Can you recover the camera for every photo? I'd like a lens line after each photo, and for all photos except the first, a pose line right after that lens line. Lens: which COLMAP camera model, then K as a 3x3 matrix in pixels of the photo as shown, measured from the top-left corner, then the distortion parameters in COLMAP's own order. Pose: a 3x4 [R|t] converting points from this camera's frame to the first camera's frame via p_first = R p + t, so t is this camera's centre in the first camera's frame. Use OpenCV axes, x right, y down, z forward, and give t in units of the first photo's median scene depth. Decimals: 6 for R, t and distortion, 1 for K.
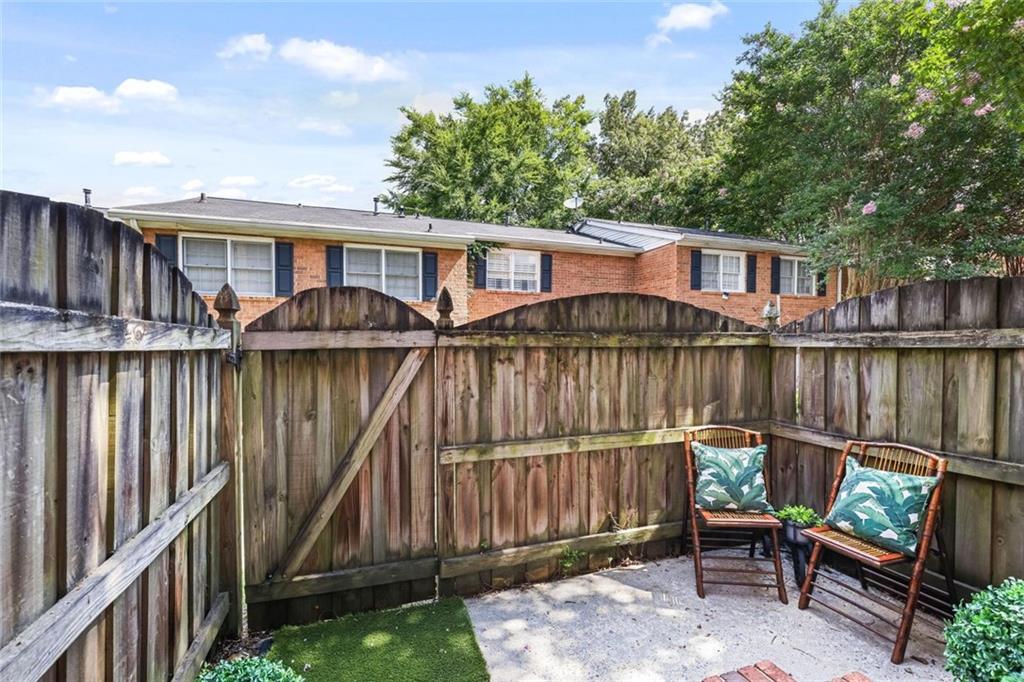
lens RADIAL K [[462.0, 0, 508.4], [0, 462.0, 339.9], [0, 0, 1]] dist [-0.001987, 0.000604]
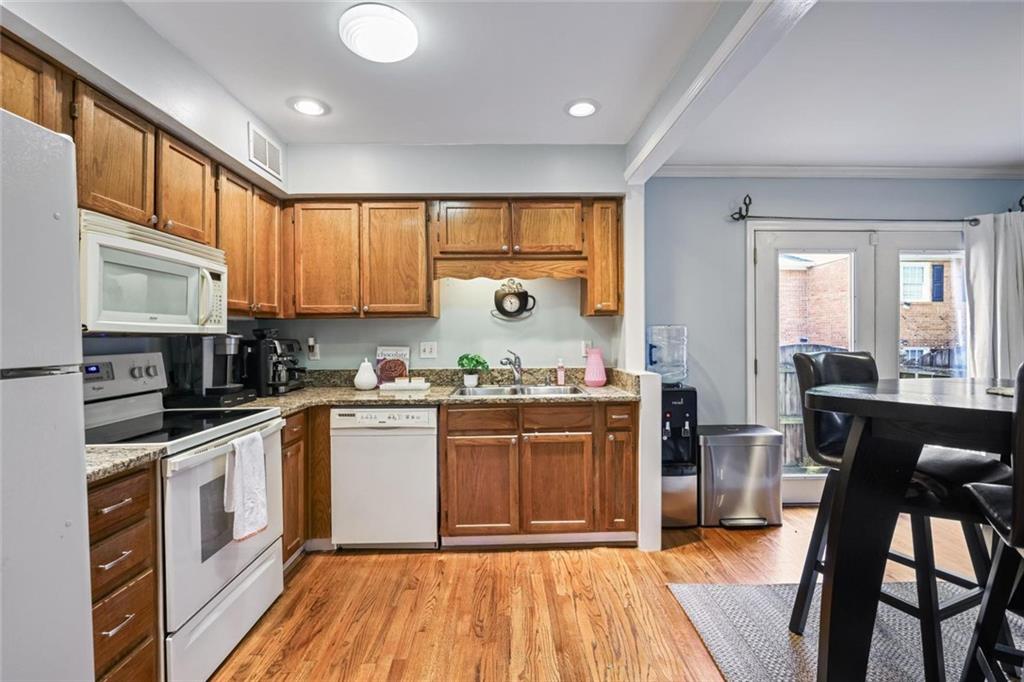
lens RADIAL K [[462.0, 0, 504.4], [0, 462.0, 335.3], [0, 0, 1]] dist [-0.001987, 0.000604]
pose [[0.952681, -0.003863, -0.303948, -0.364646], [0.004073, 0.999992, 0.000056, -0.143995], [0.303945, -0.001291, 0.952689, -1.237109]]
